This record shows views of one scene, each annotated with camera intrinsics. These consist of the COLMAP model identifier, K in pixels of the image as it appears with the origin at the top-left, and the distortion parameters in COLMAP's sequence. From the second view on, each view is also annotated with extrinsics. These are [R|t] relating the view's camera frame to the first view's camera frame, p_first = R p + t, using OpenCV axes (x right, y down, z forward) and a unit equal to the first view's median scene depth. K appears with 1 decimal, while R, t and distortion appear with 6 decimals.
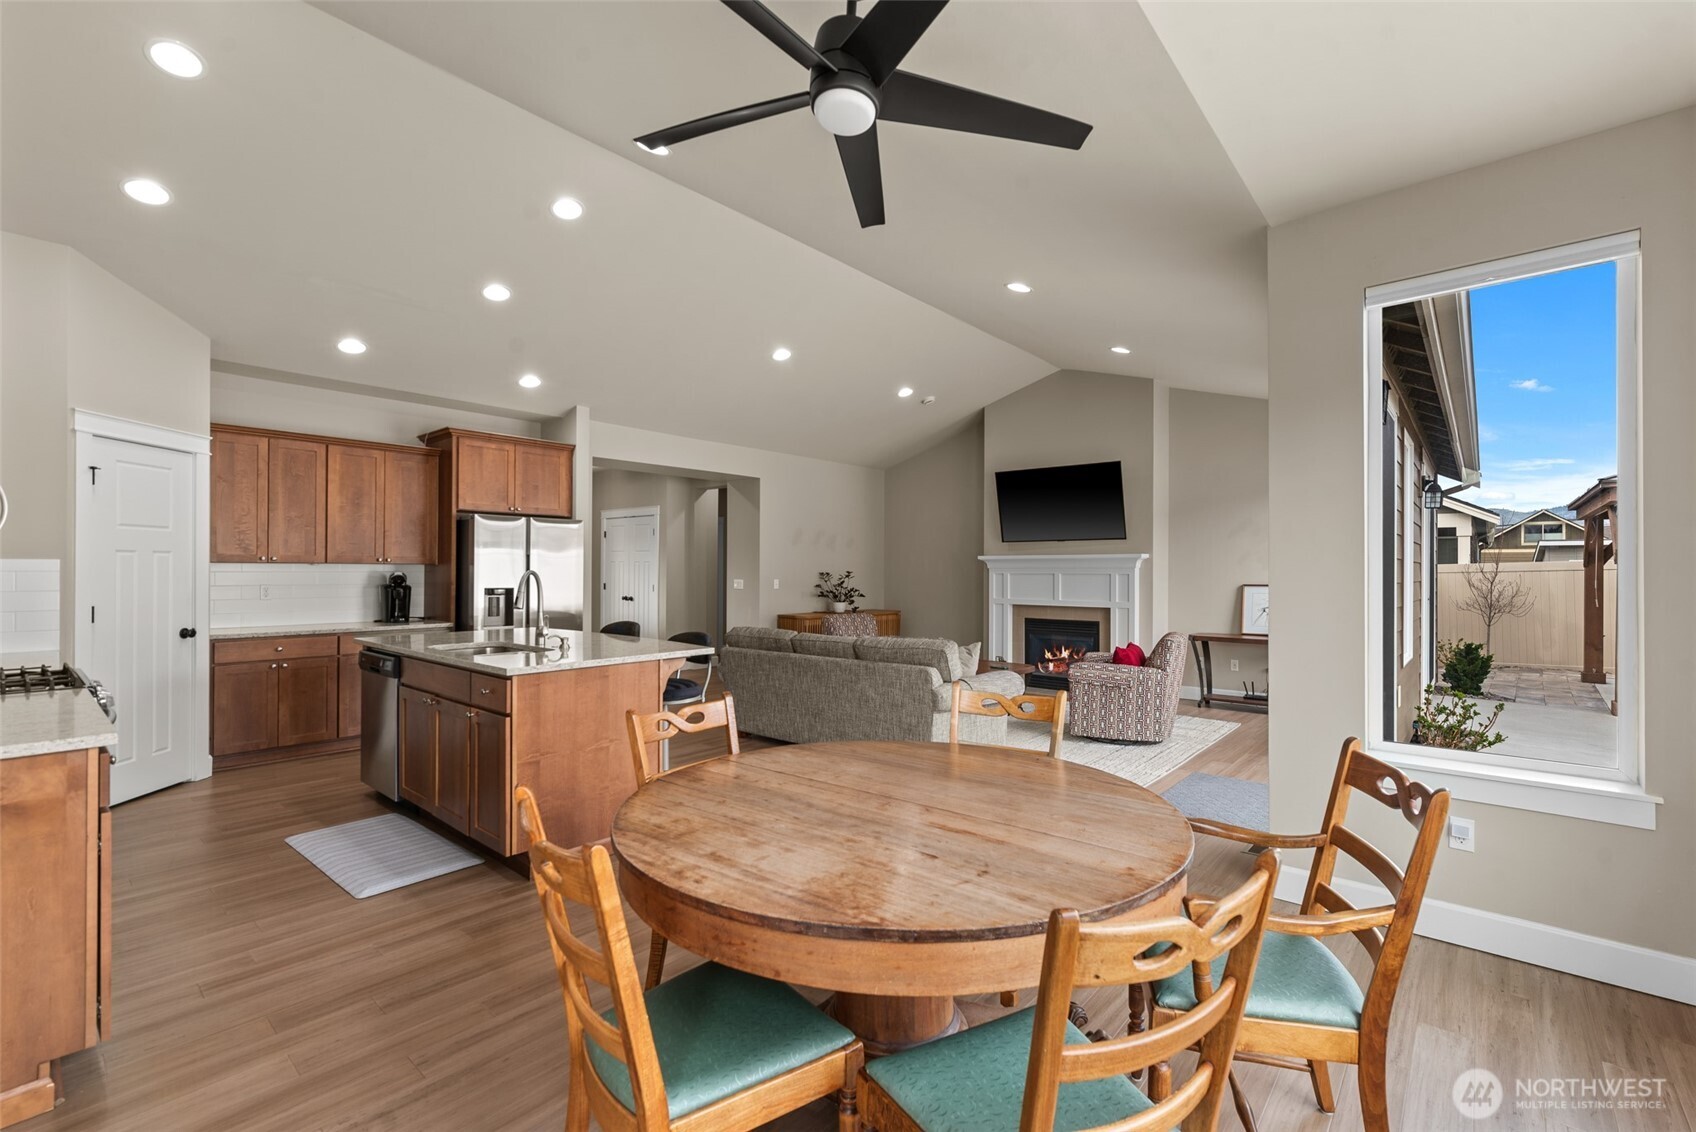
lens RADIAL K [[742.3, 0, 851.4], [0, 742.3, 571.1], [0, 0, 1]] dist [0.004746, -0.001312]
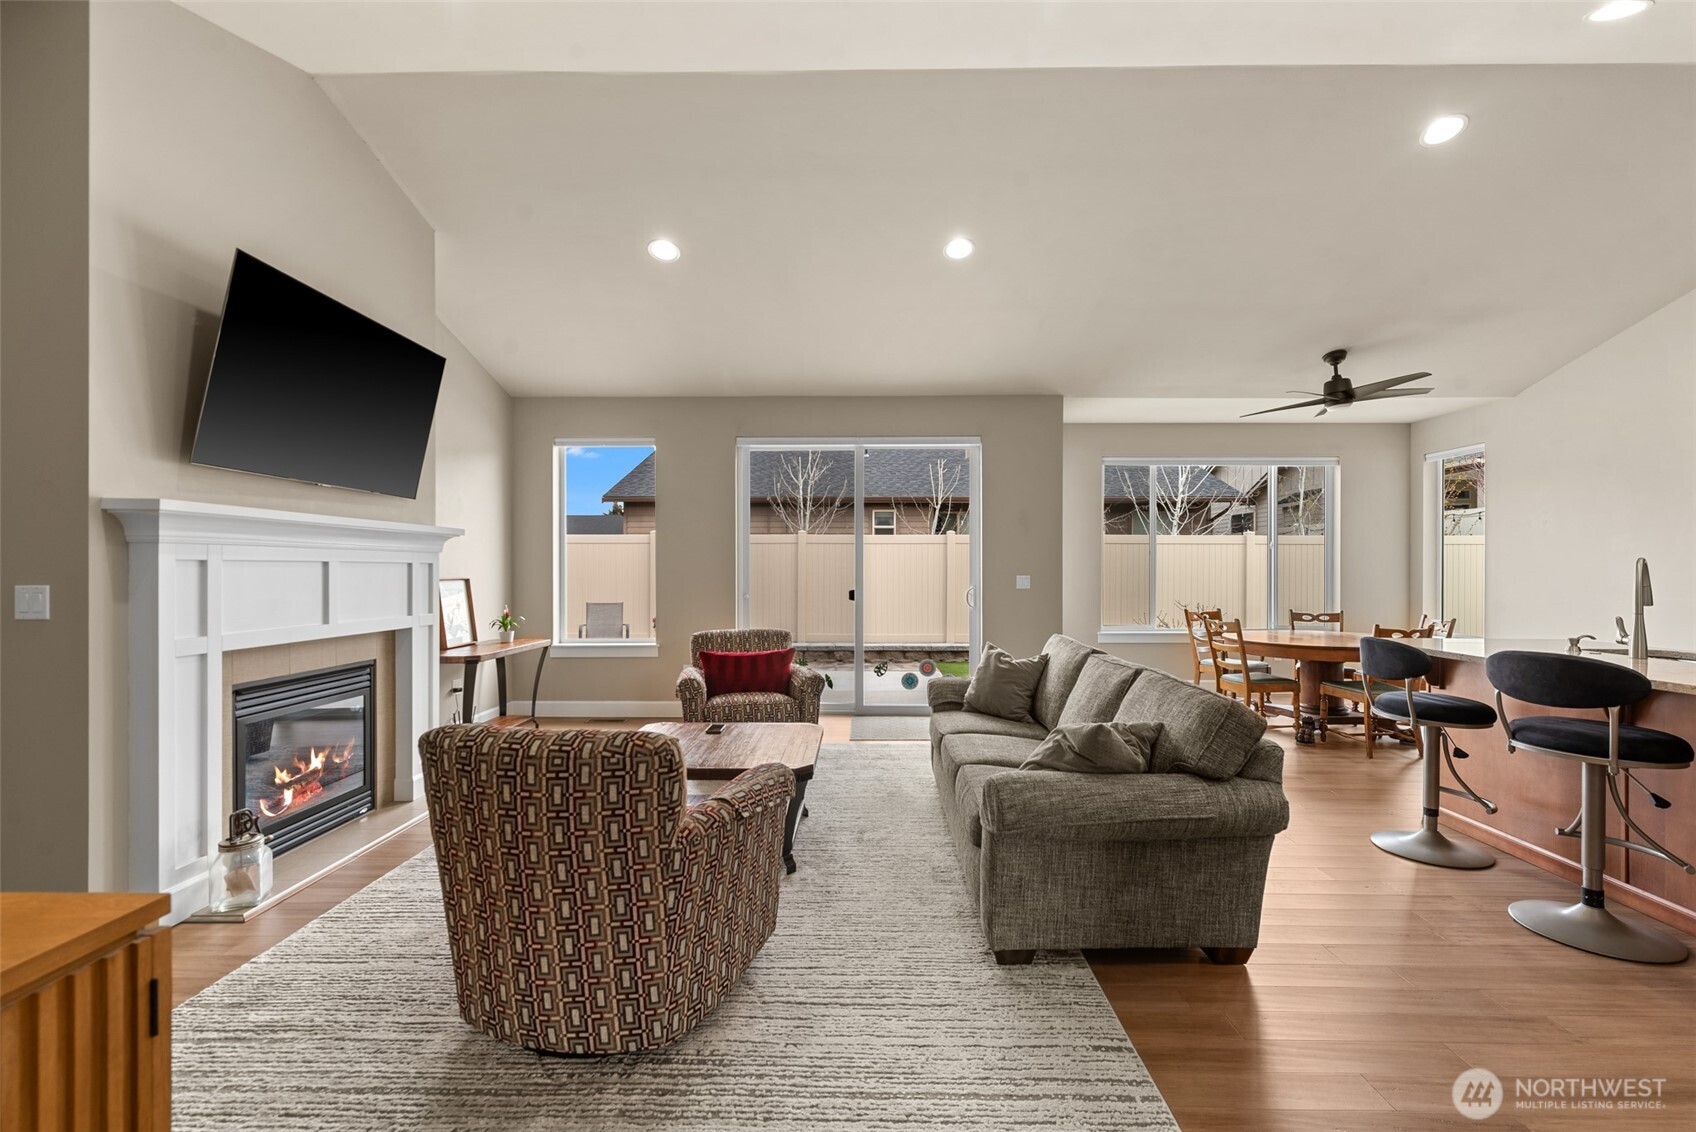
lens RADIAL K [[742.3, 0, 856.2], [0, 742.3, 569.3], [0, 0, 1]] dist [0.004746, -0.001312]
pose [[-0.657669, -0.003110, 0.753301, -0.224613], [-0.002809, 0.999995, 0.001676, 0.005210], [-0.753302, -0.001014, -0.657674, 1.013311]]
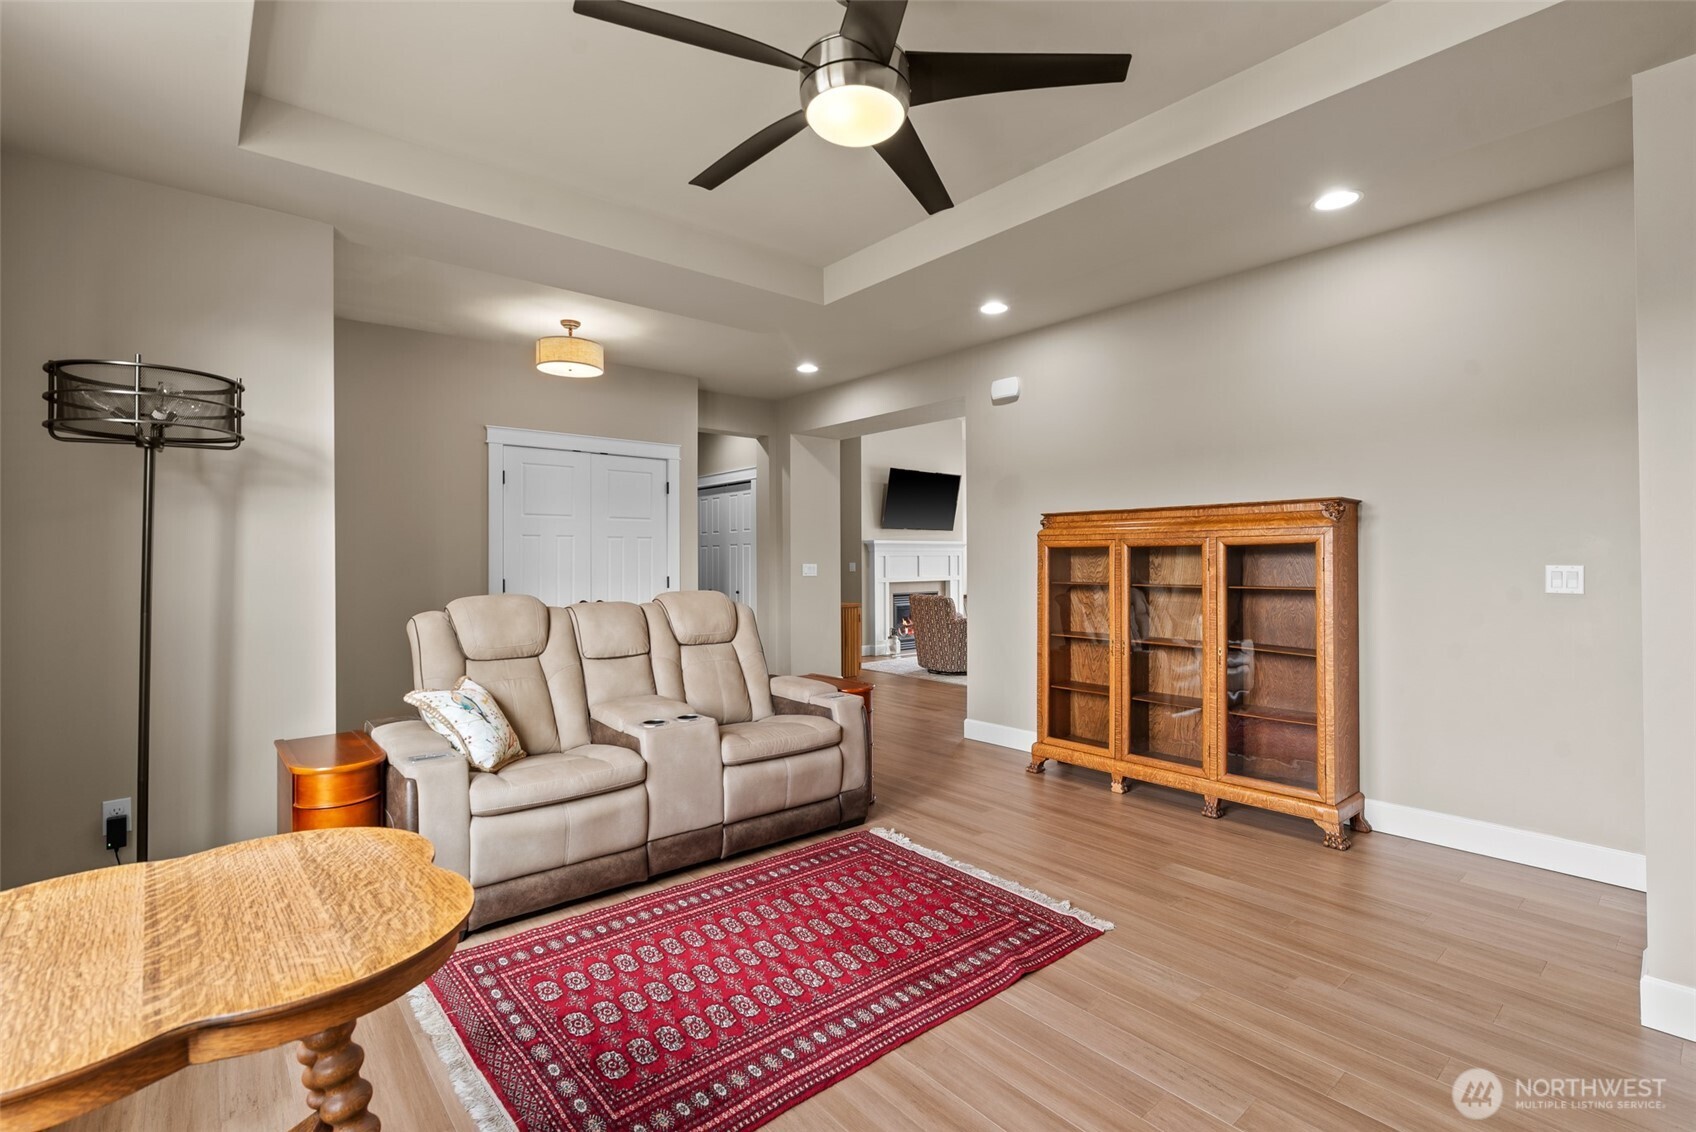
lens RADIAL K [[790.2, 0, 874.8], [0, 790.2, 547.1], [0, 0, 1]] dist [0.003311, 0.000653]
pose [[0.124878, 0.011597, 0.992104, -1.024672], [0.007357, 0.999893, -0.012614, 0.004334], [-0.992145, 0.008874, 0.124779, 0.872954]]
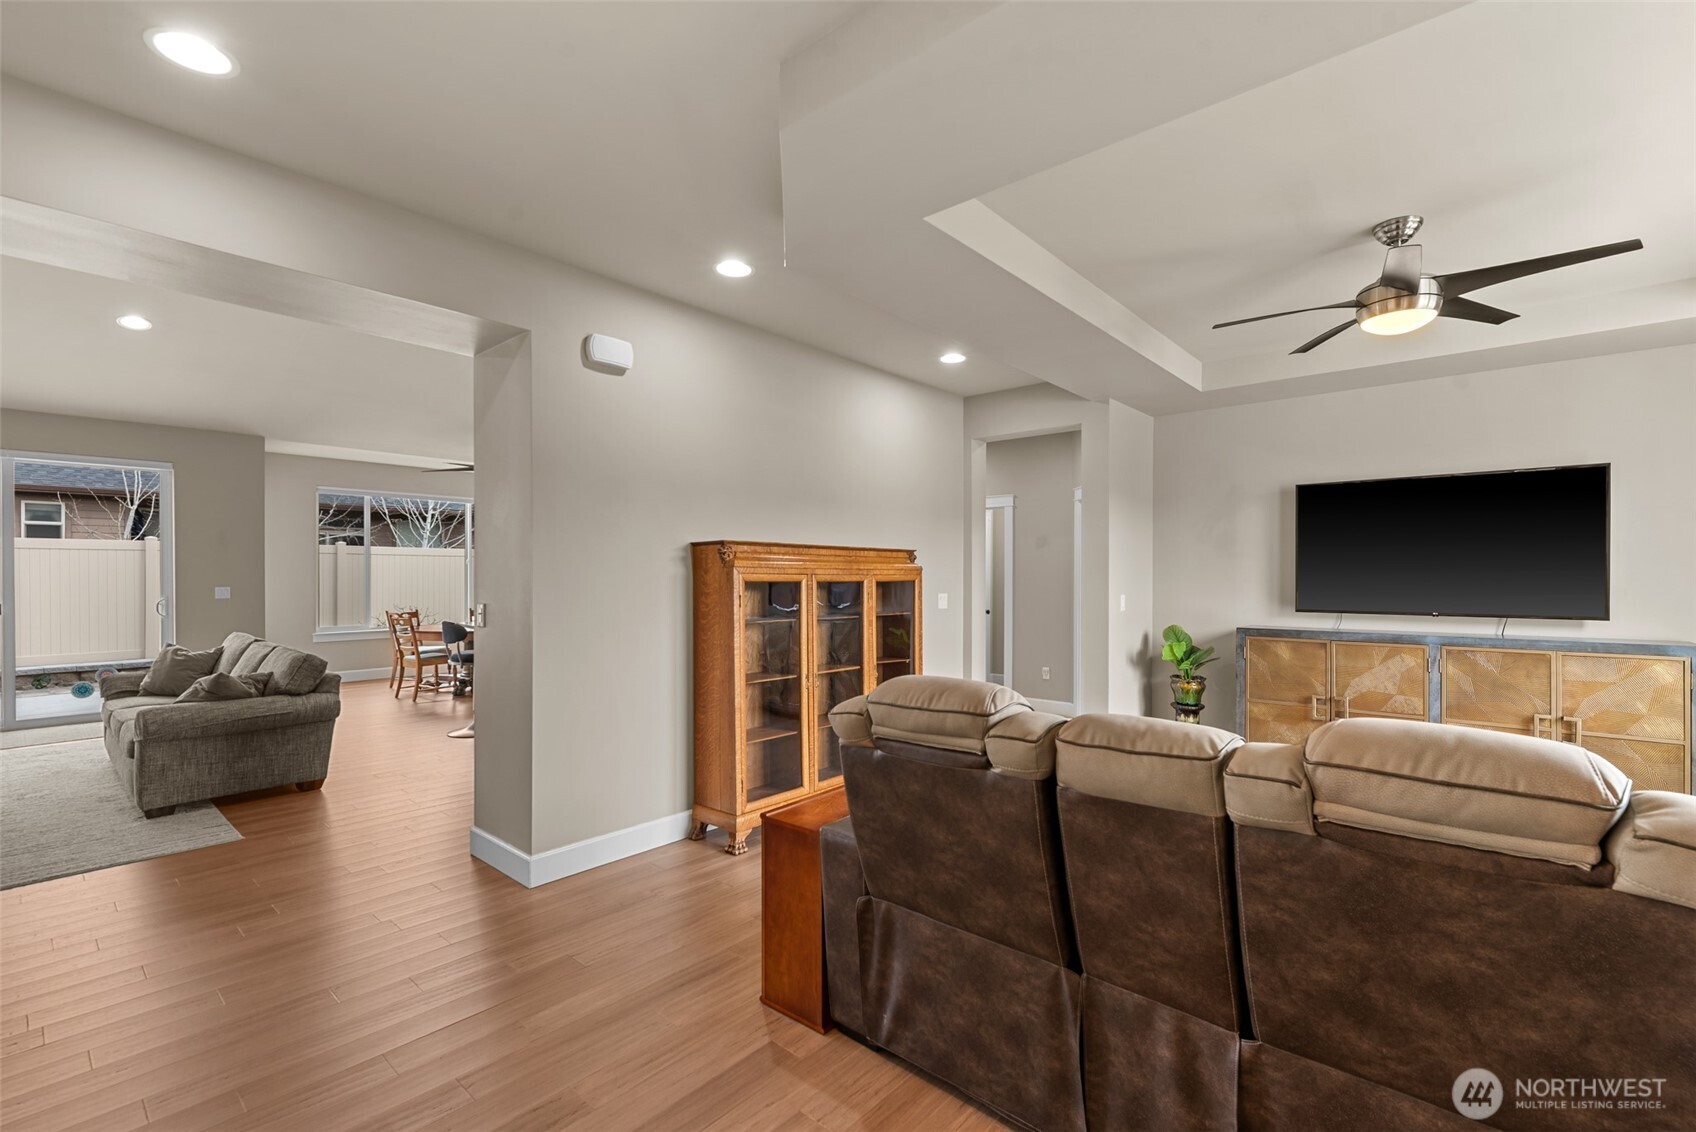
lens RADIAL K [[742.3, 0, 855.2], [0, 742.3, 578.3], [0, 0, 1]] dist [0.004746, -0.001312]
pose [[-0.999896, -0.004820, -0.013615, -0.502113], [-0.004900, 0.999971, 0.005884, -0.006840], [0.013587, 0.005950, -0.999890, 1.277693]]
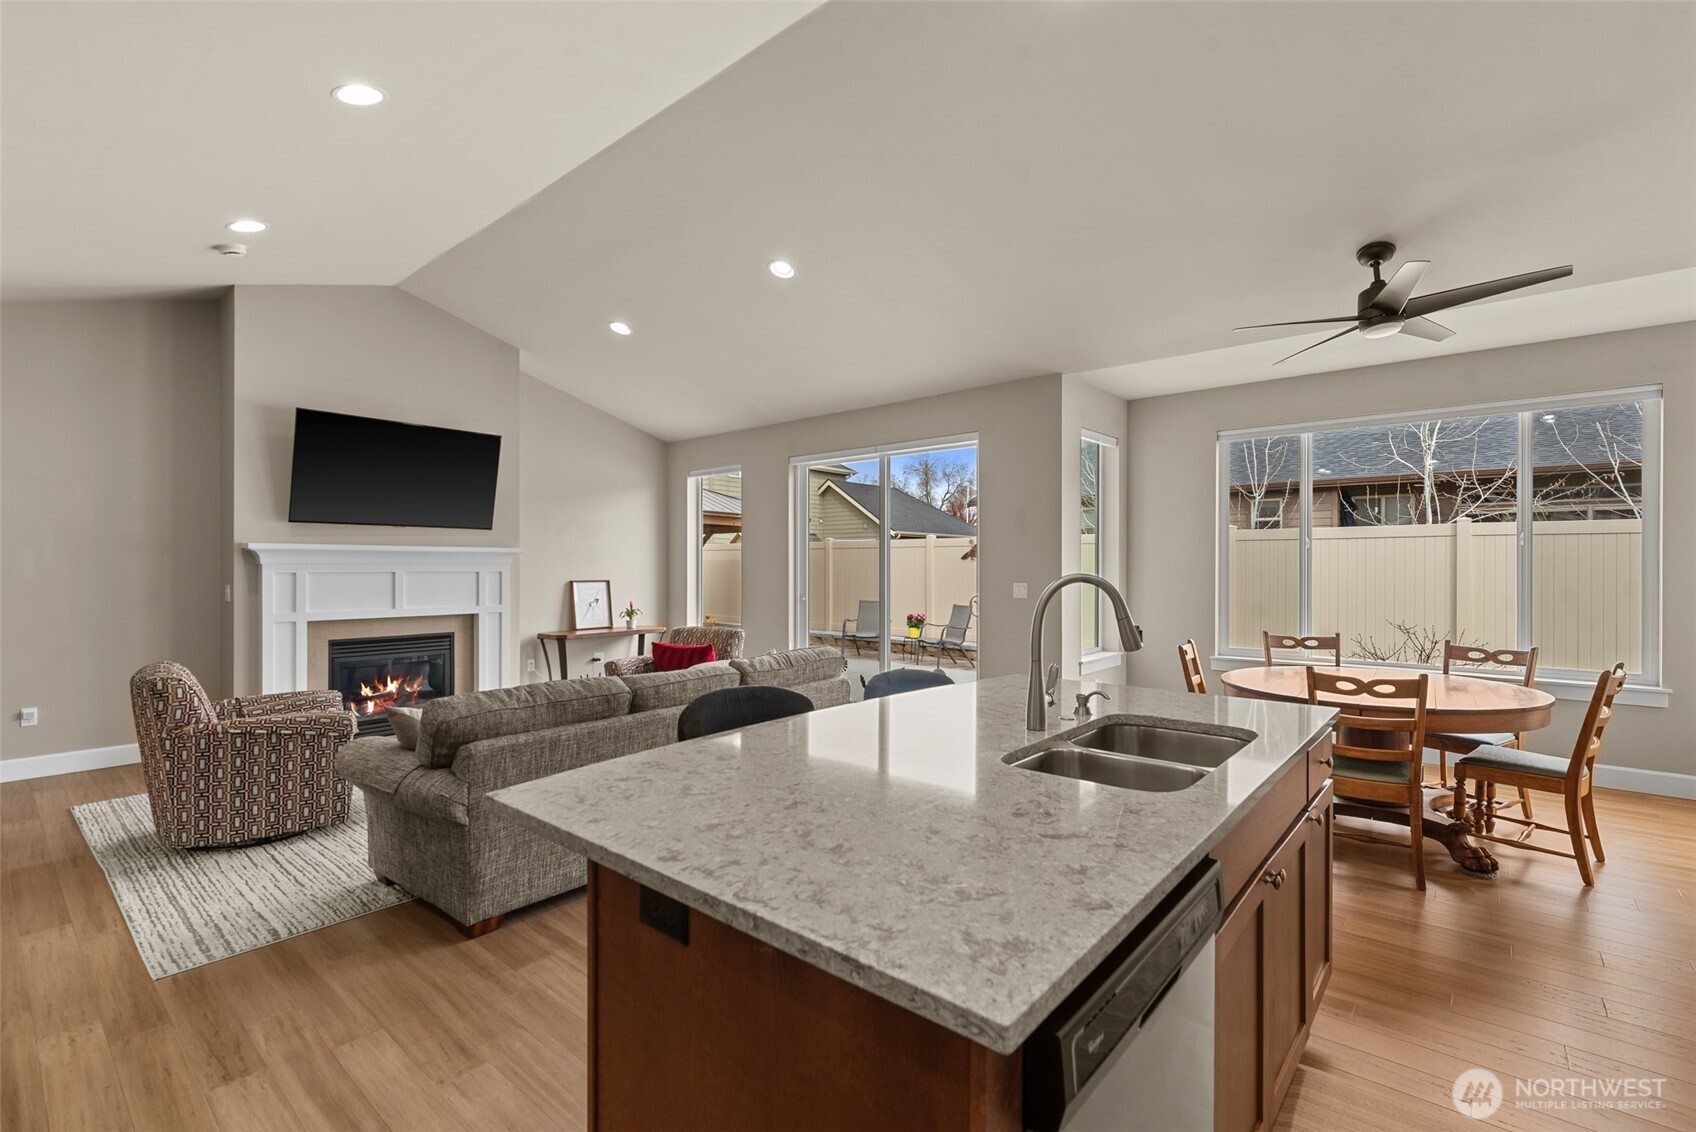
lens RADIAL K [[742.3, 0, 863.6], [0, 742.3, 564.8], [0, 0, 1]] dist [0.004746, -0.001312]
pose [[-0.035941, -0.000130, 0.999354, -0.432355], [-0.000848, 1.000000, 0.000100, -0.003807], [-0.999354, -0.000844, -0.035941, 0.556986]]
